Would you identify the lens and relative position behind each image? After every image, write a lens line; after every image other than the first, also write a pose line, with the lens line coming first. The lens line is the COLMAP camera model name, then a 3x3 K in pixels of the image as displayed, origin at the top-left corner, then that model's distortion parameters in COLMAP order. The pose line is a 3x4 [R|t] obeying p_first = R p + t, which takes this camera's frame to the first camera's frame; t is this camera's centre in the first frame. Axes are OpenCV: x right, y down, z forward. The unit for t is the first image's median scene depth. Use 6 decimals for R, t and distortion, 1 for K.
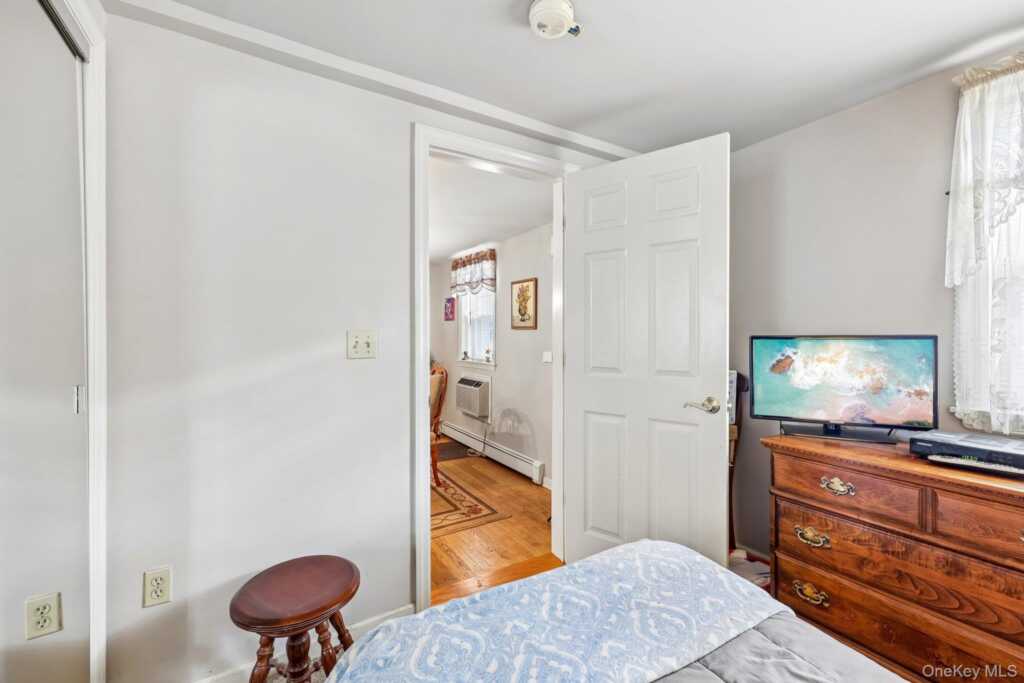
lens RADIAL K [[429.4, 0, 518.5], [0, 429.4, 338.9], [0, 0, 1]] dist [-0.001909, 0.000765]
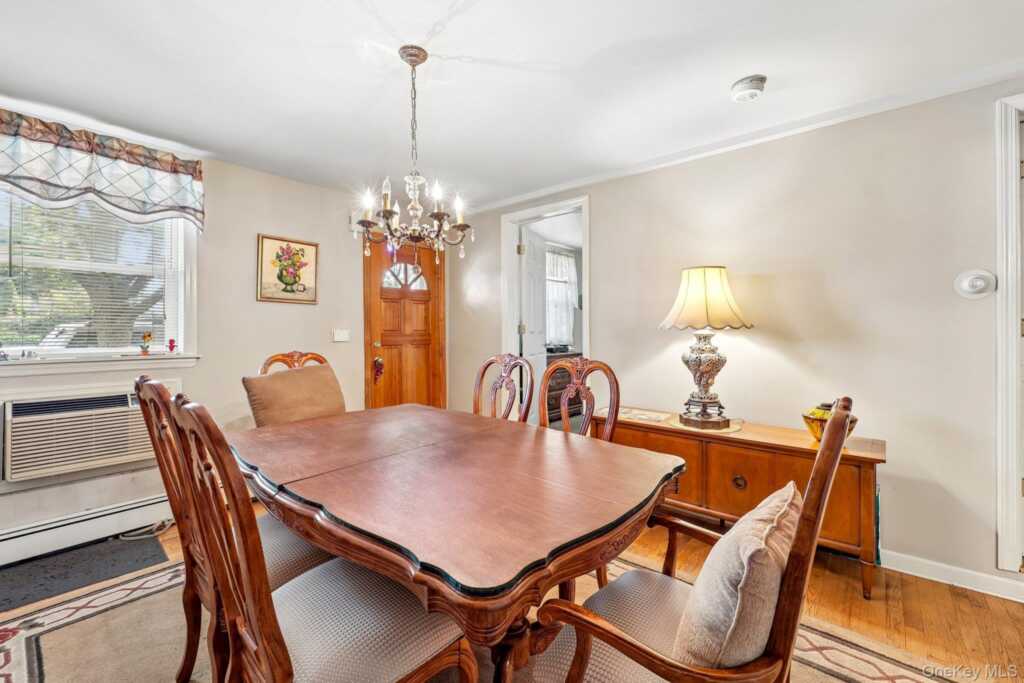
lens RADIAL K [[429.4, 0, 510.7], [0, 429.4, 332.5], [0, 0, 1]] dist [-0.001909, 0.000765]
pose [[-0.298867, 0.001733, 0.954293, -0.843600], [0.008606, 0.999963, 0.000879, 0.034193], [-0.954256, 0.008475, -0.298871, 0.849912]]
